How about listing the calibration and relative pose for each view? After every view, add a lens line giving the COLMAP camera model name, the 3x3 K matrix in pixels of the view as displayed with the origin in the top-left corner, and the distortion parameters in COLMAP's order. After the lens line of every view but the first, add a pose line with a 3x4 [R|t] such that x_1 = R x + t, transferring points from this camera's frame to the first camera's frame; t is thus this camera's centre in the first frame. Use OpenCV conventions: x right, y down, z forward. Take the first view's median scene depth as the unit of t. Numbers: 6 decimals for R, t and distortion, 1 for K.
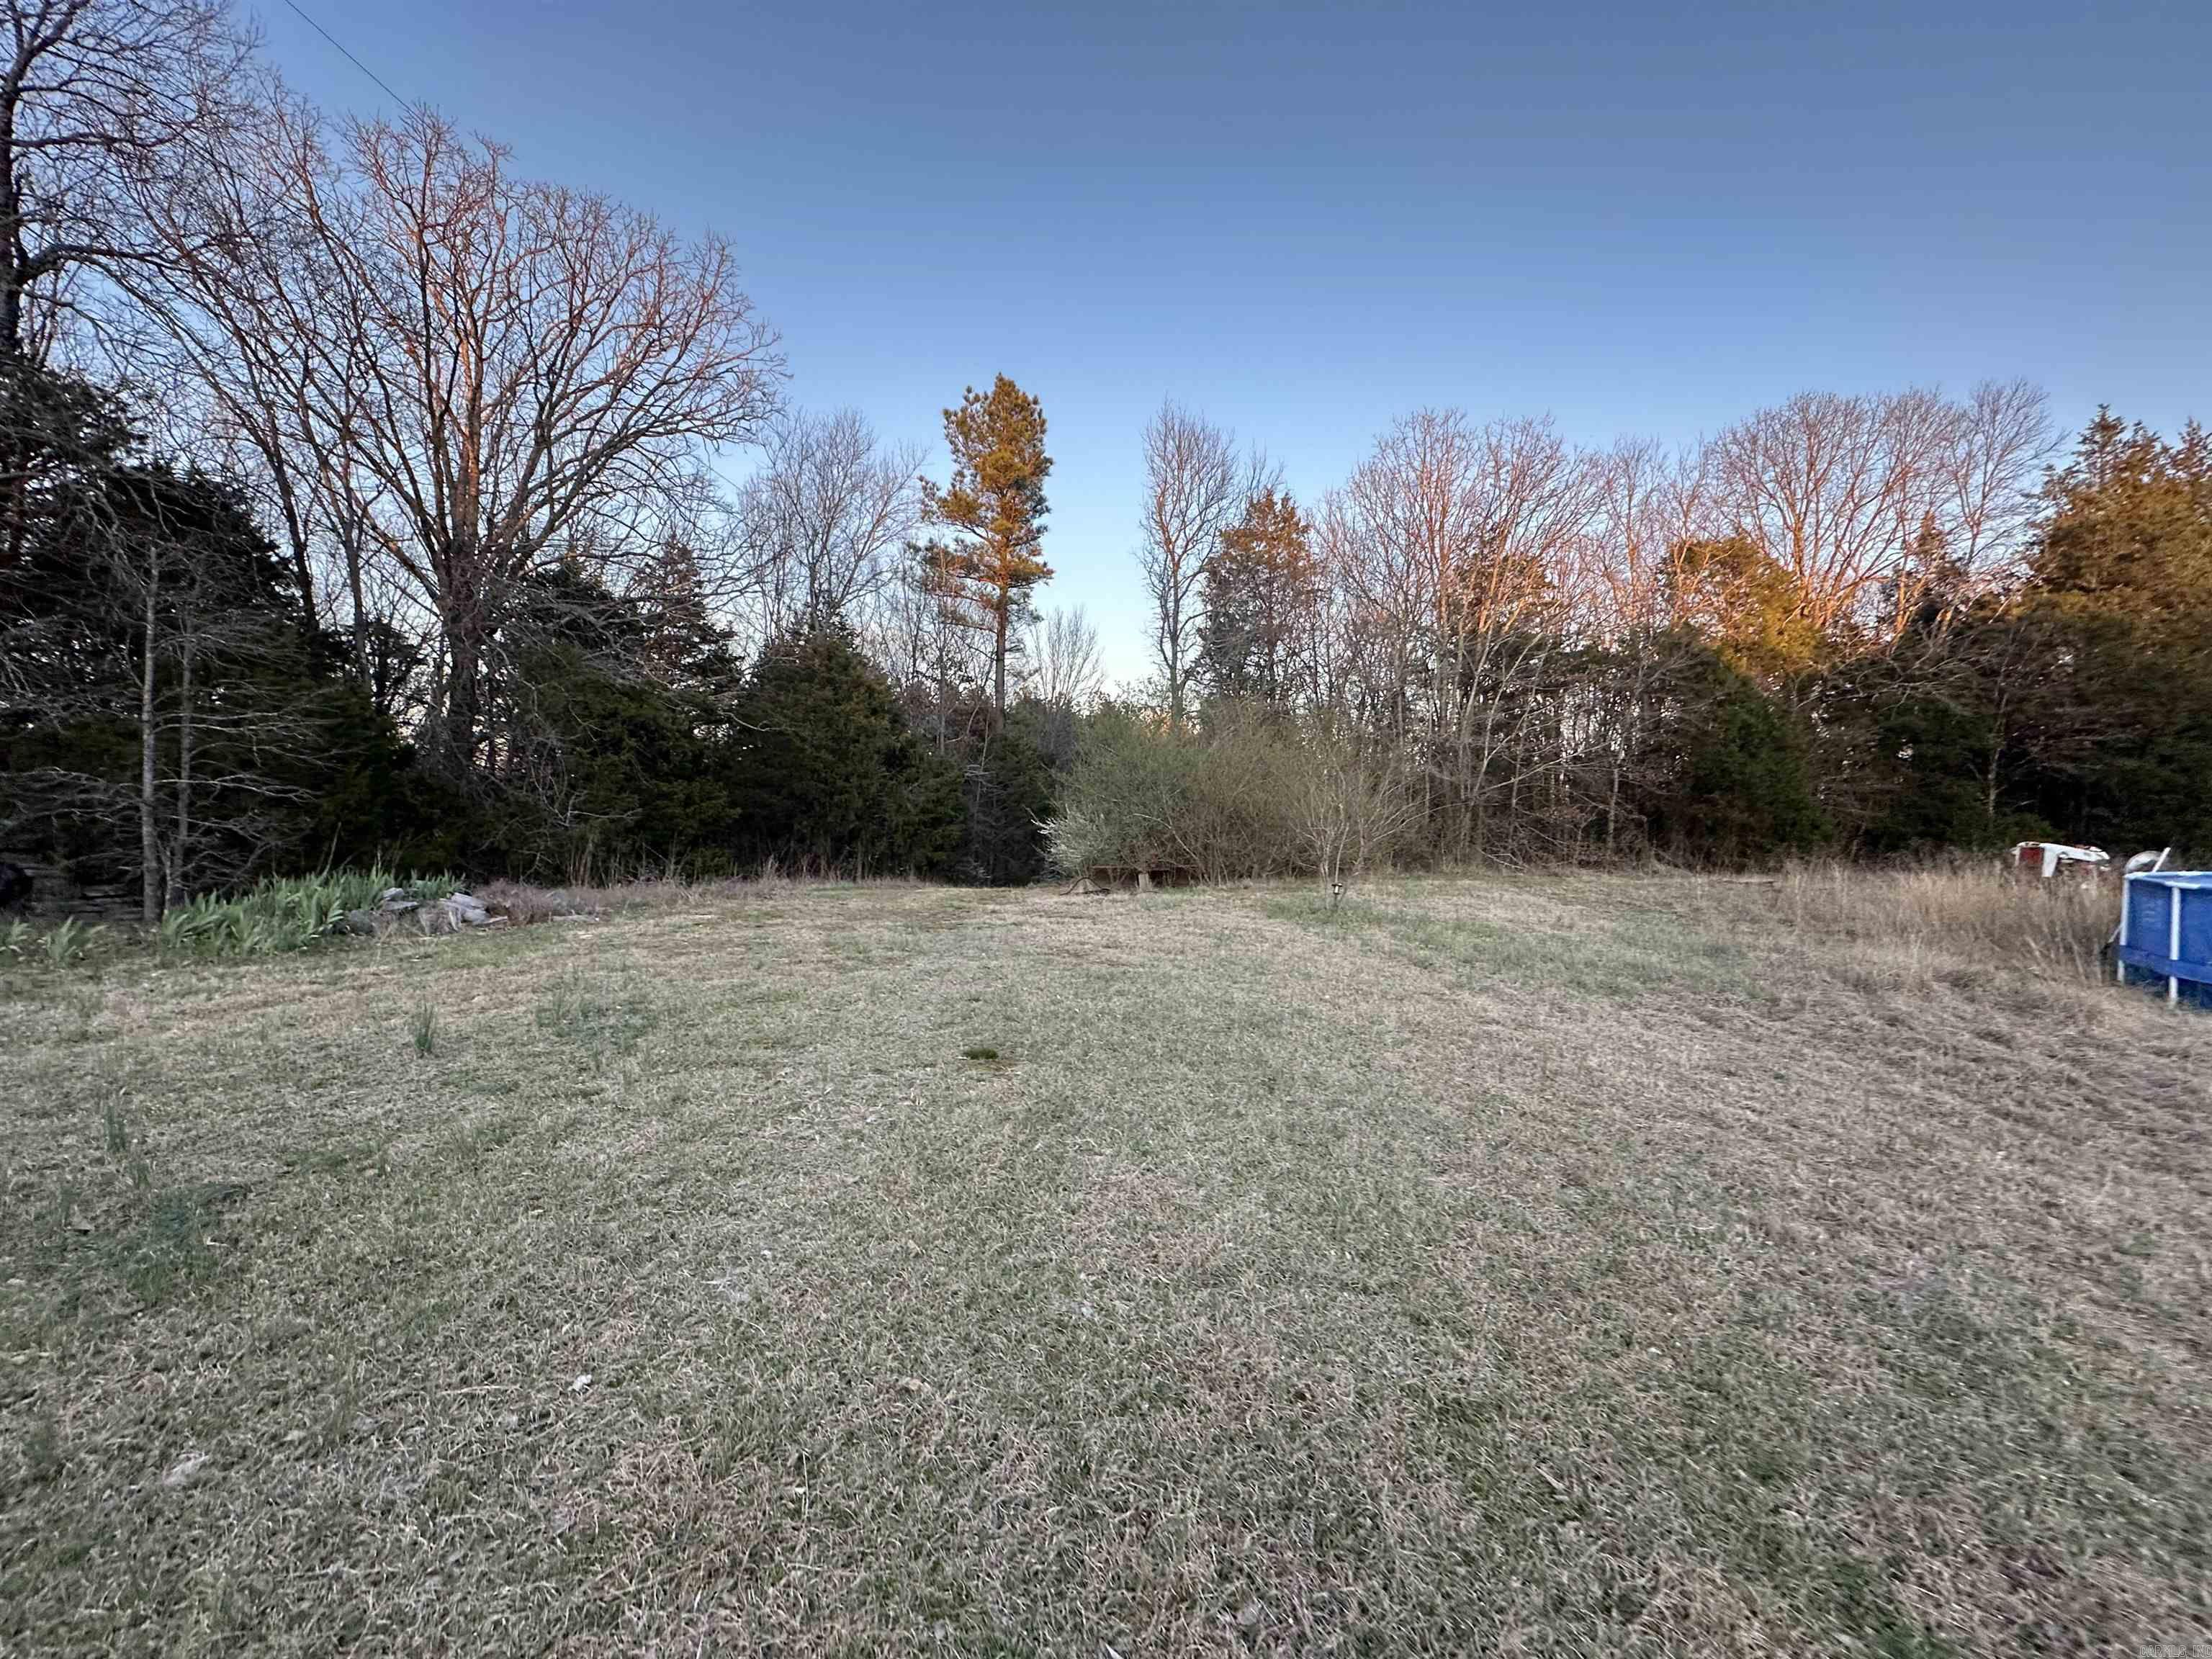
lens RADIAL K [[884.6, 0, 1100.3], [0, 884.6, 829.5], [0, 0, 1]] dist [-0.000137, -0.000463]
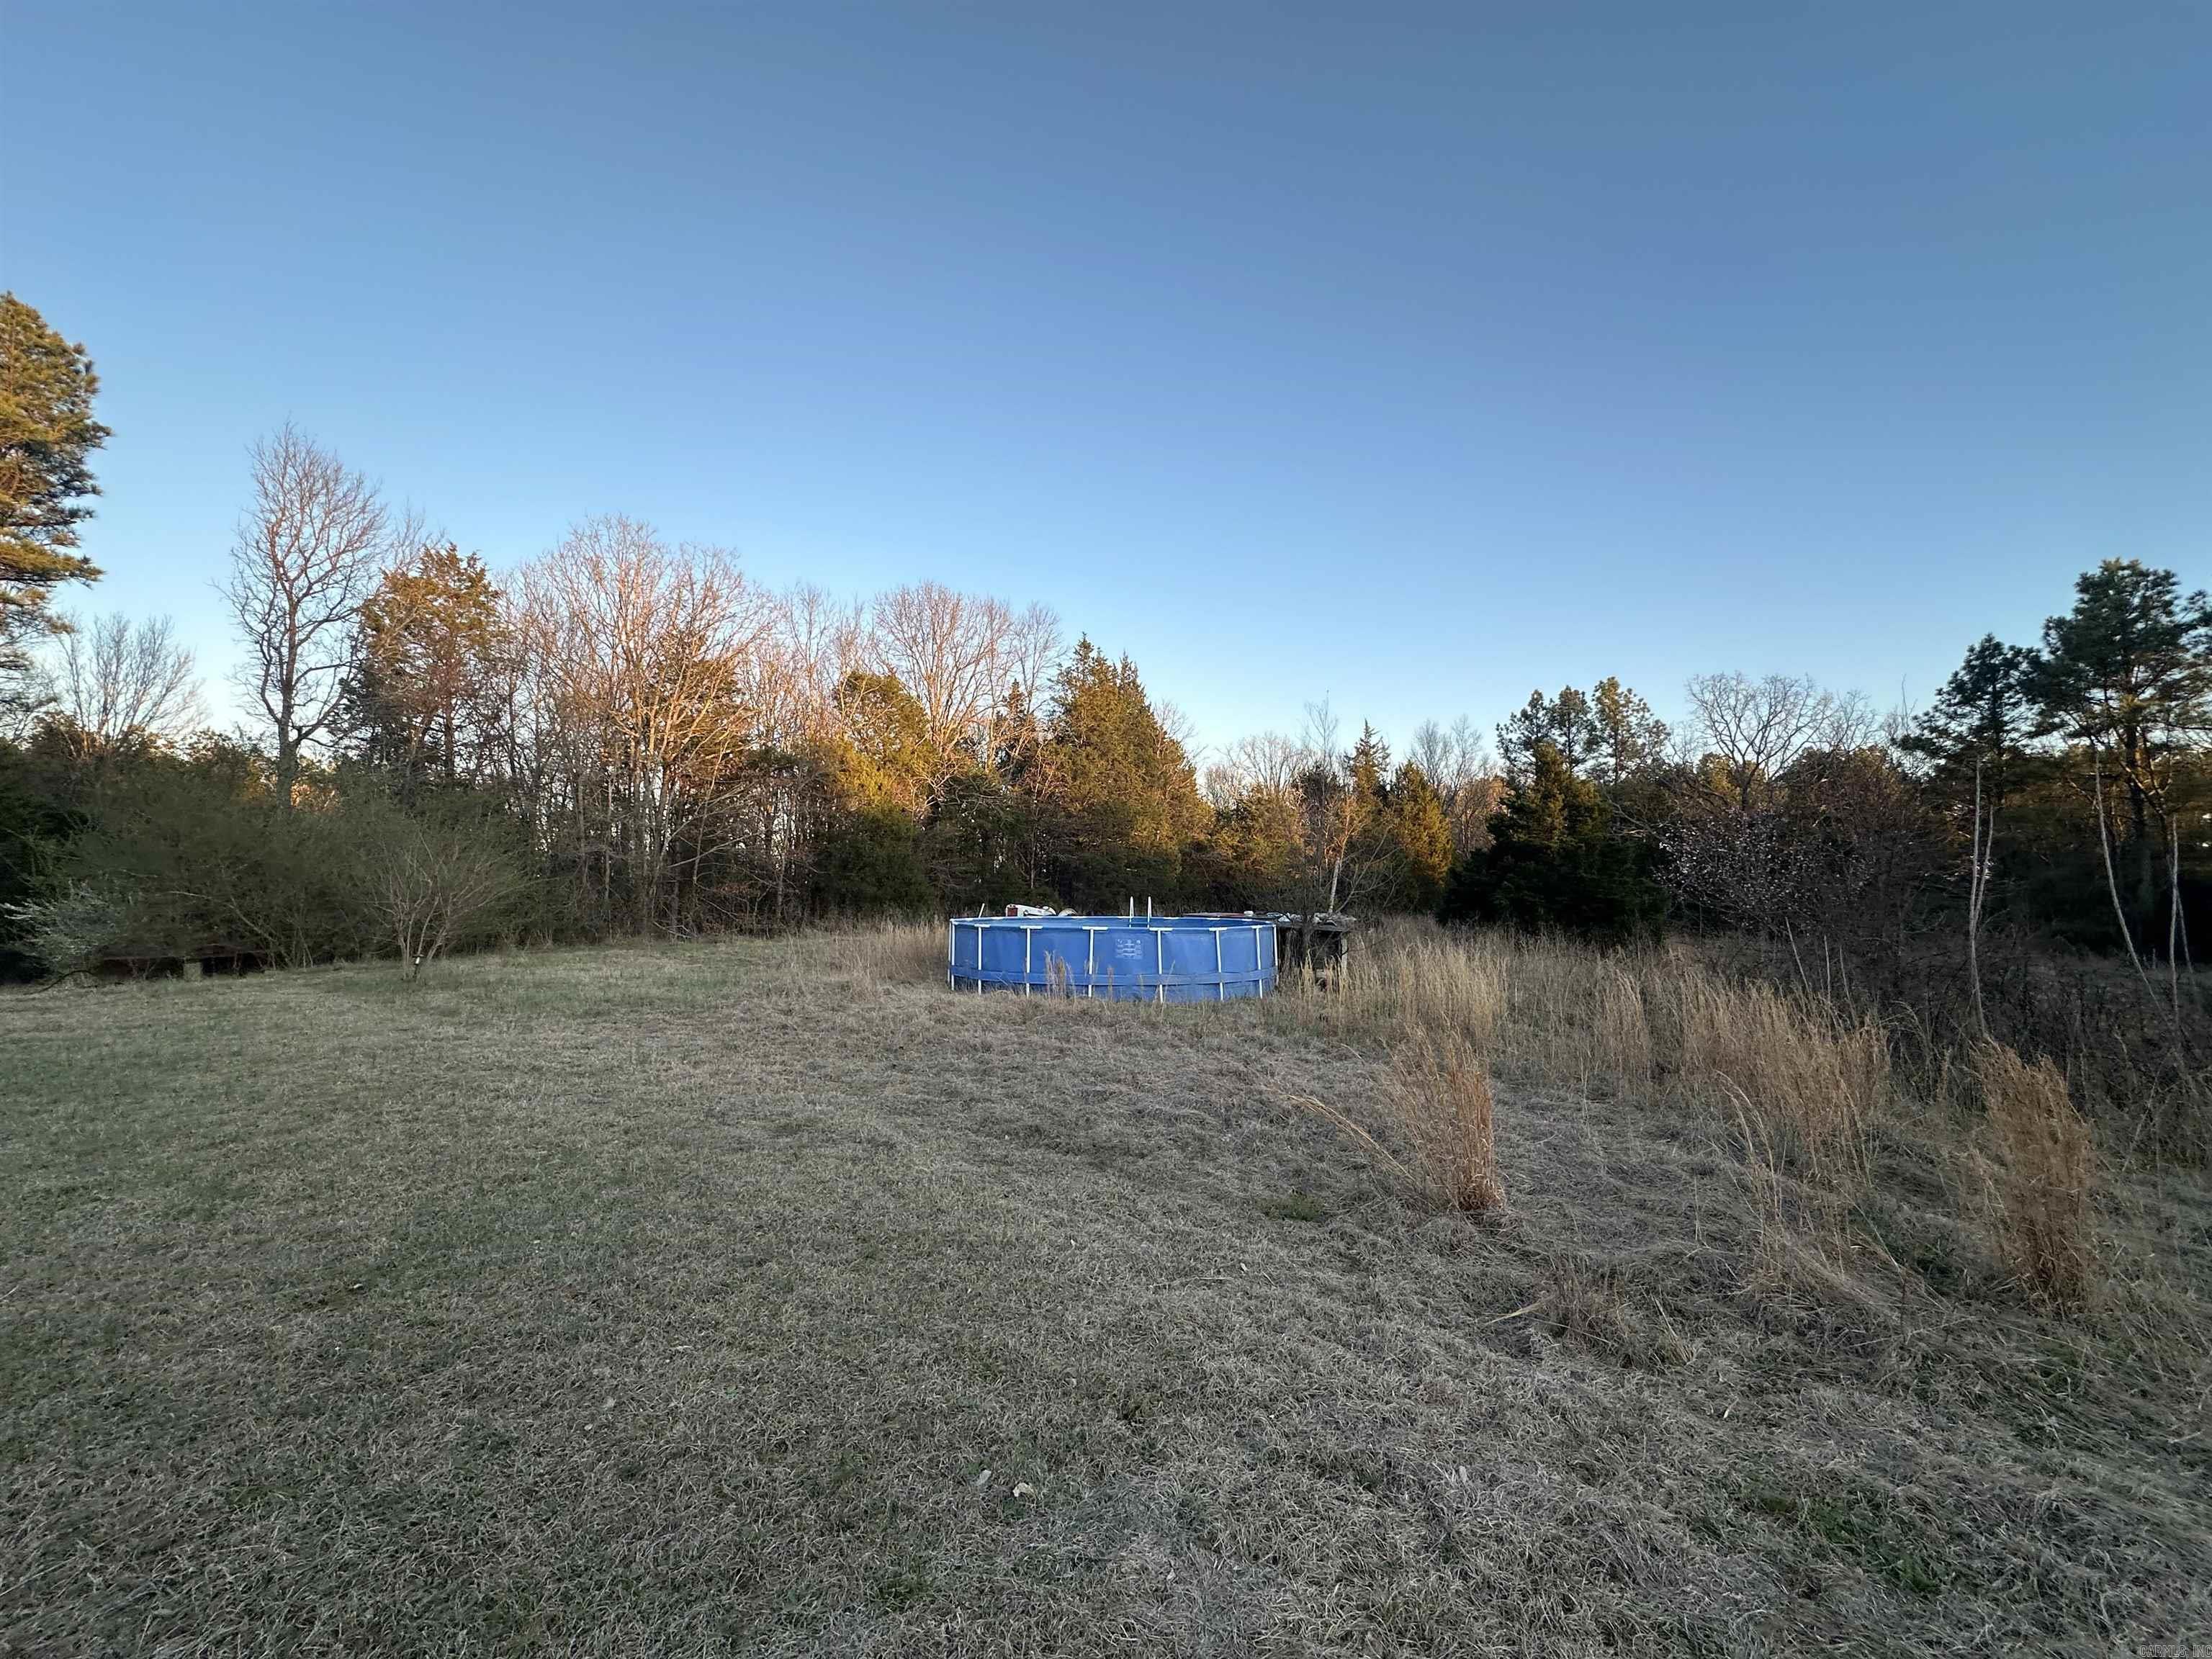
lens RADIAL K [[884.6, 0, 1107.5], [0, 884.6, 821.3], [0, 0, 1]] dist [-0.000137, -0.000463]
pose [[0.709423, 0.046606, 0.703240, 0.039184], [0.022571, 0.995797, -0.088764, 0.005688], [-0.704421, 0.078844, 0.705389, -0.124788]]
